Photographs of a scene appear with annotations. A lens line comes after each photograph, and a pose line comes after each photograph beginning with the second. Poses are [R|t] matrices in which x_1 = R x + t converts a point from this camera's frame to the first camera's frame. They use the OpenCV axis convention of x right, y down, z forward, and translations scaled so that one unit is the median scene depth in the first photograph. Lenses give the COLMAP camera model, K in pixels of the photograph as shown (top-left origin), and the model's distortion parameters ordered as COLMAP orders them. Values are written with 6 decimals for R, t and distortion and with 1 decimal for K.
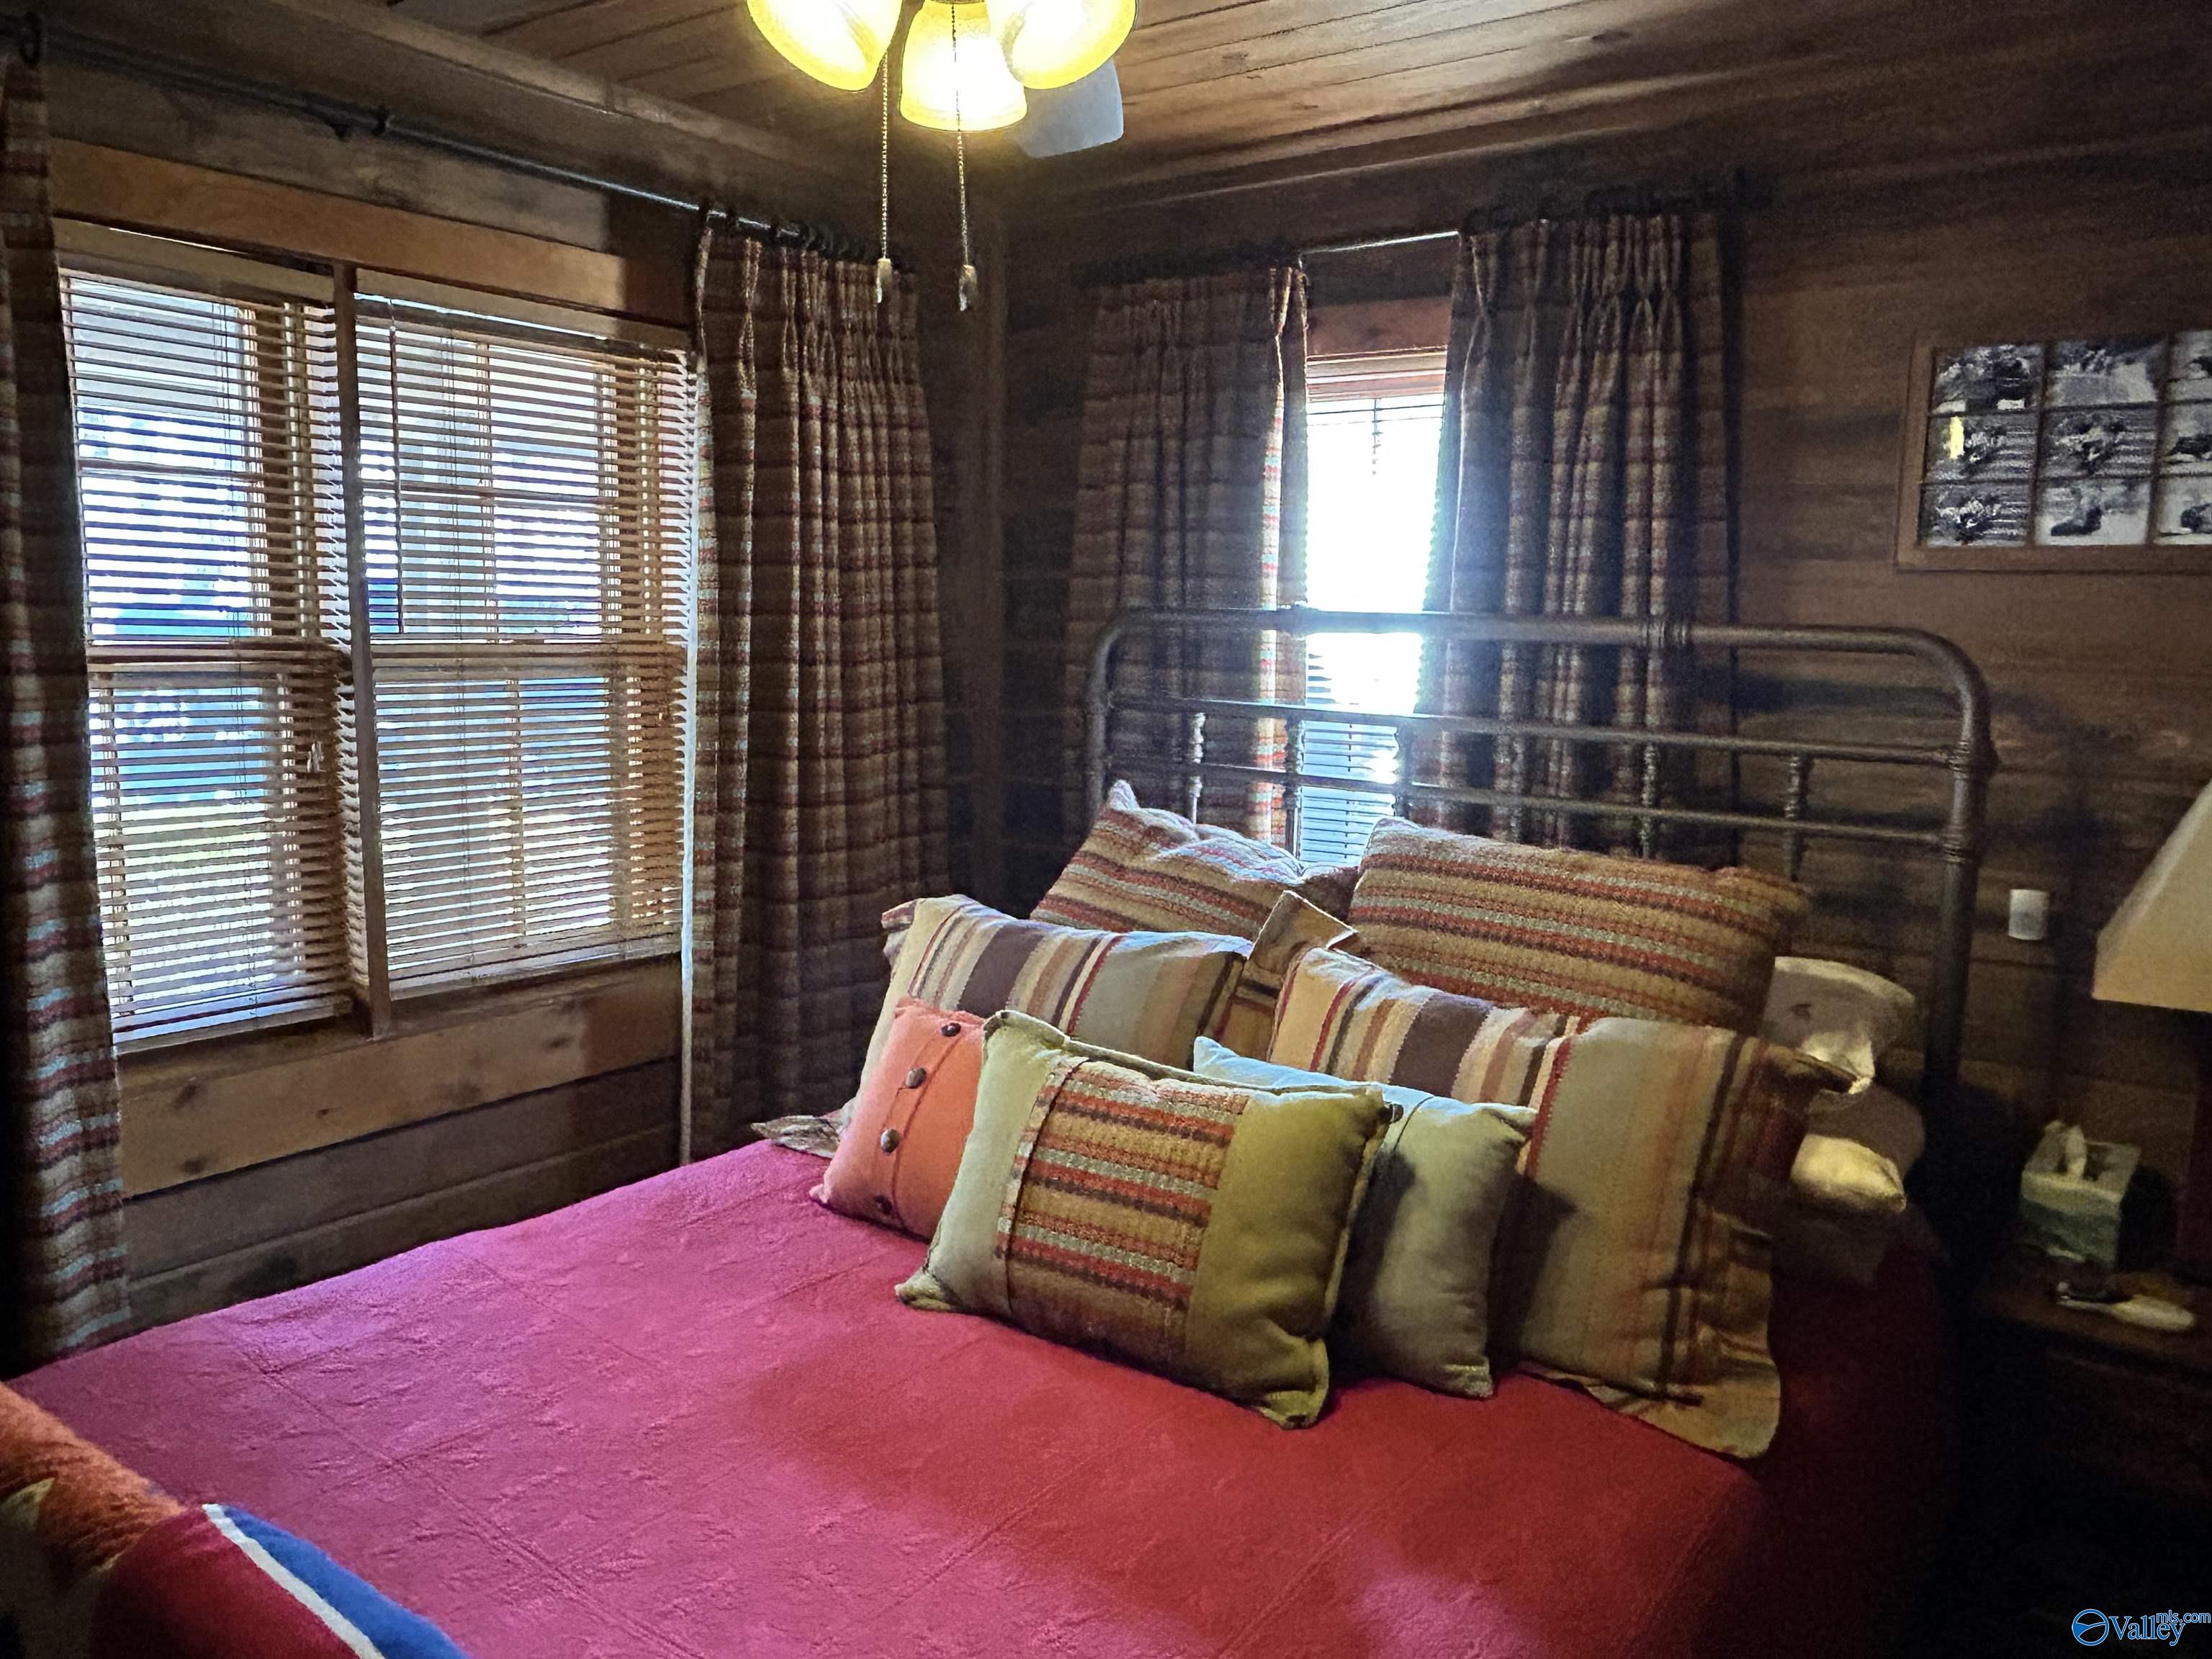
lens RADIAL K [[1678.4, 0, 1106.0], [0, 1678.4, 829.5], [0, 0, 1]] dist [-0.013277, 0.000044]
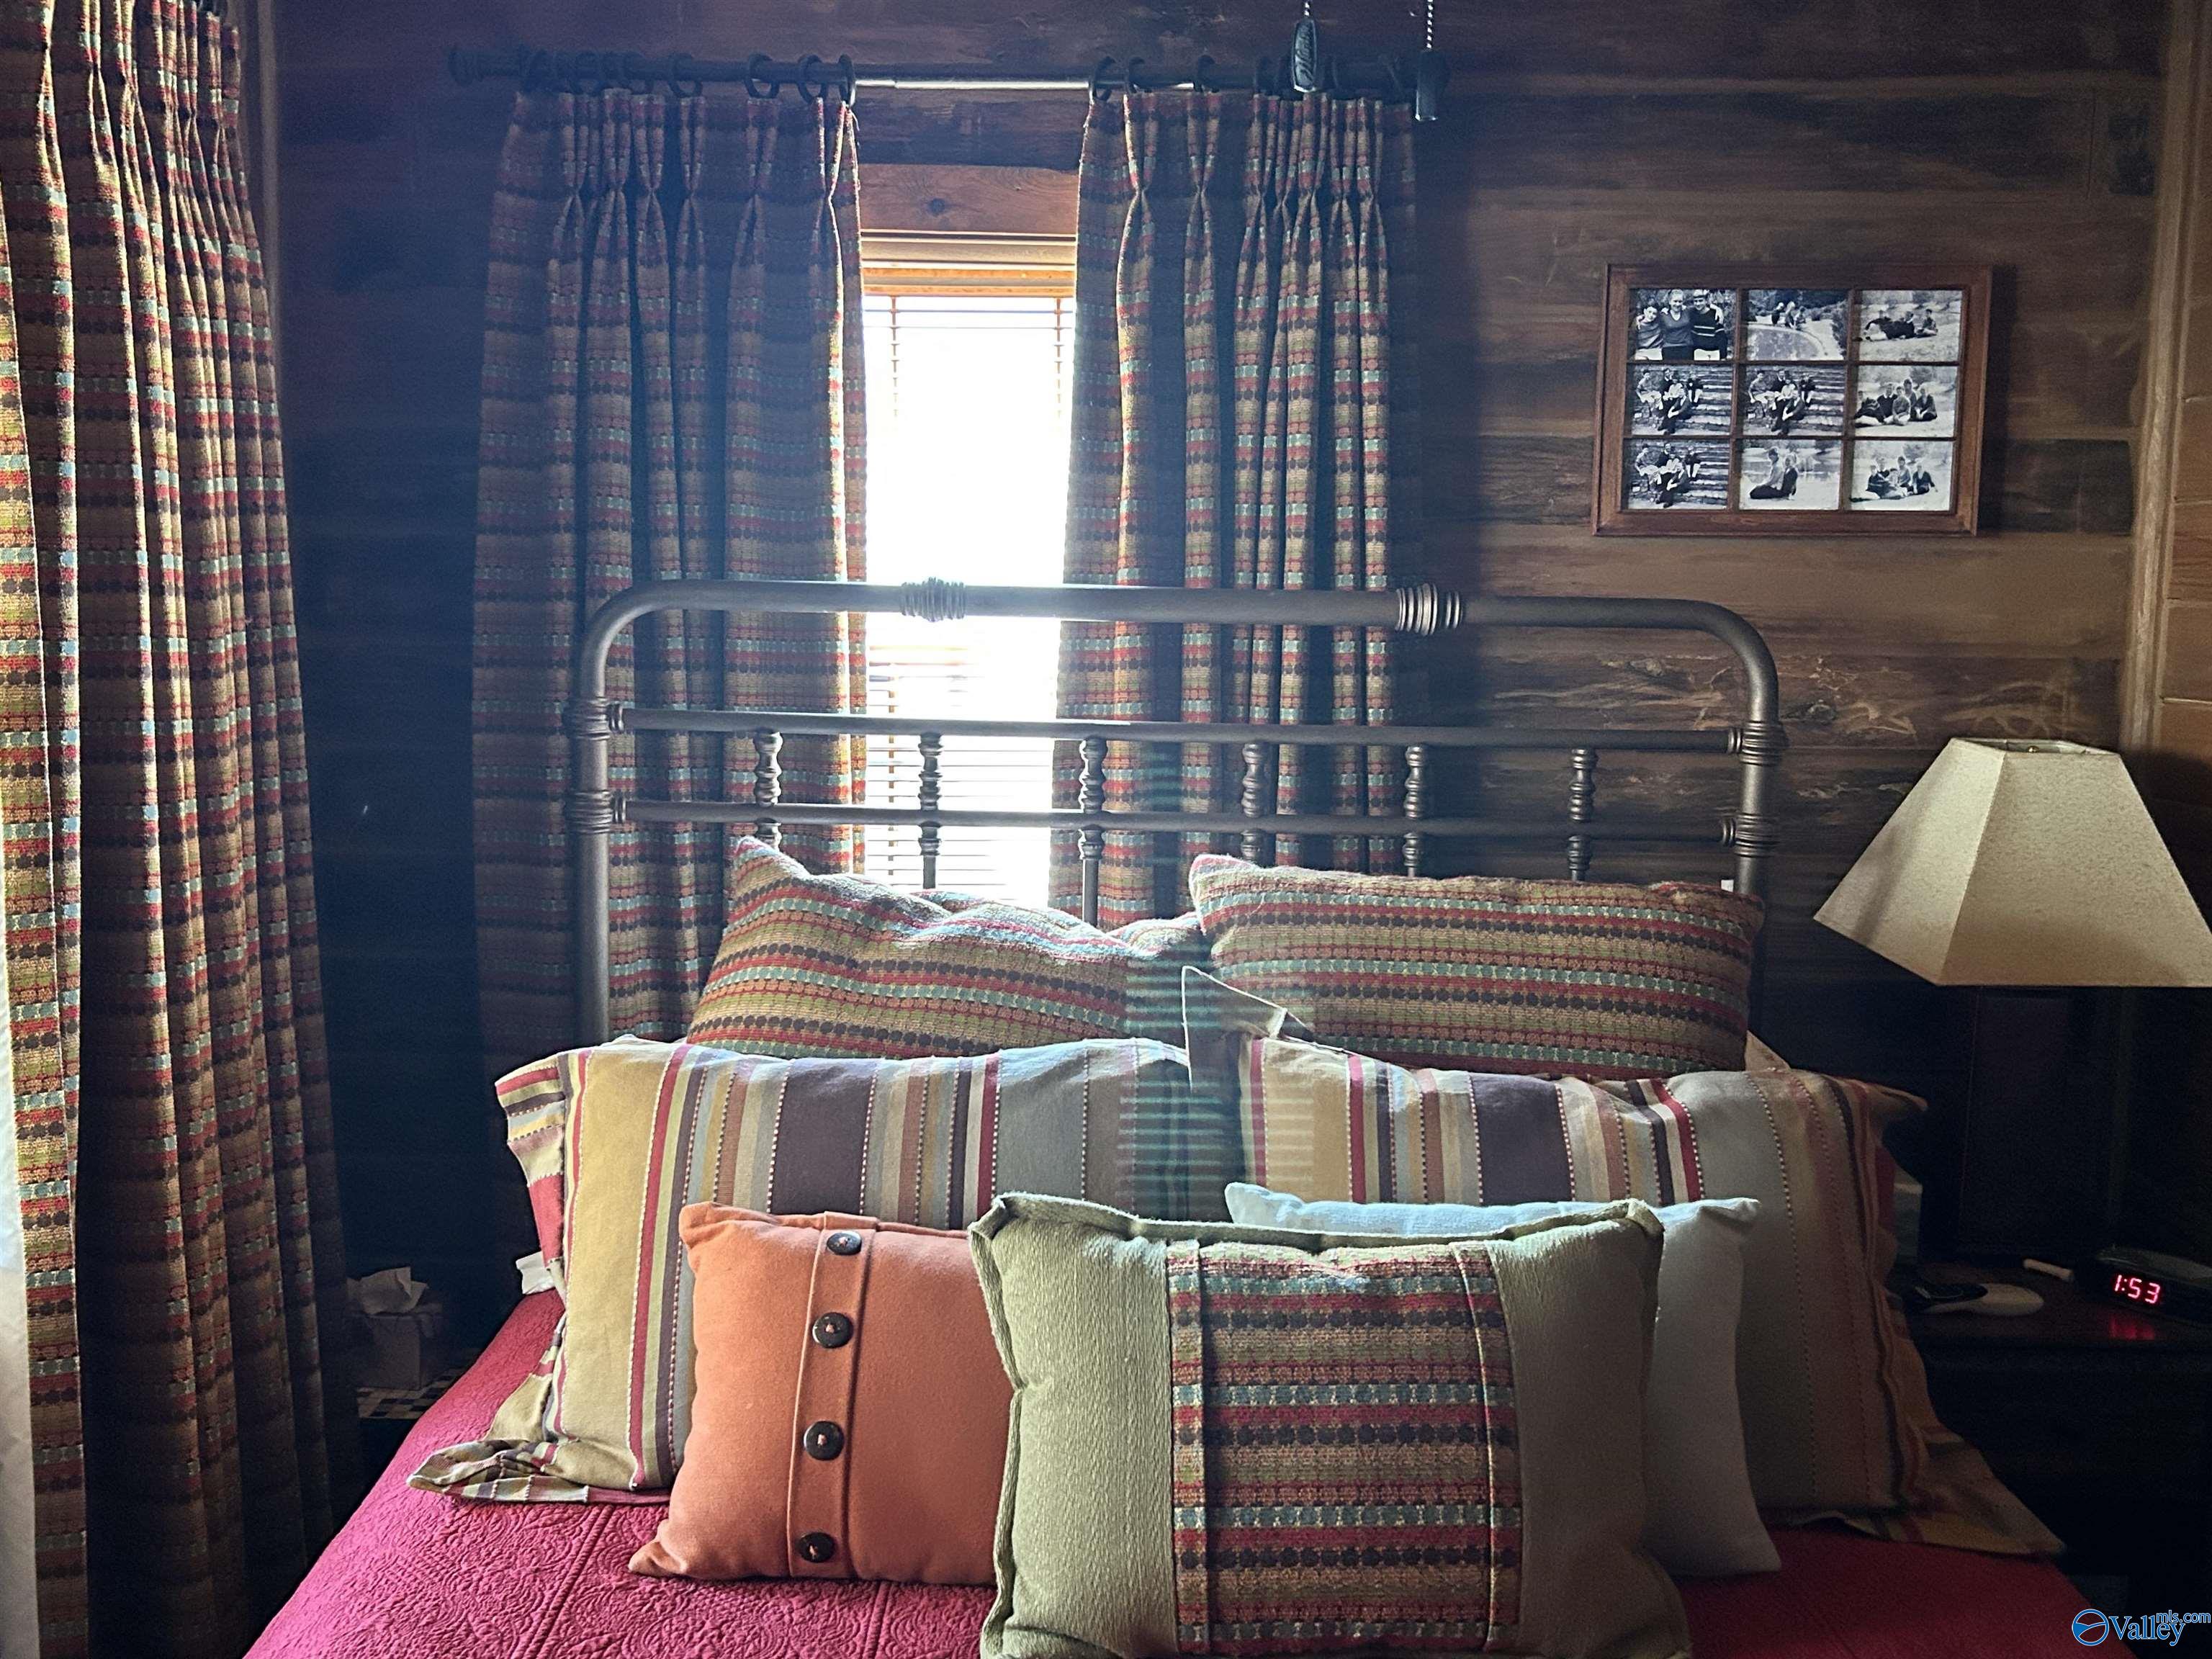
lens RADIAL K [[2117.3, 0, 1106.0], [0, 2117.3, 829.5], [0, 0, 1]] dist [0.116427, -0.277113]
pose [[0.797265, -0.072748, 0.599229, -0.444612], [0.080388, 0.996665, 0.014043, -0.037320], [-0.598252, 0.036975, 0.800454, 0.263696]]
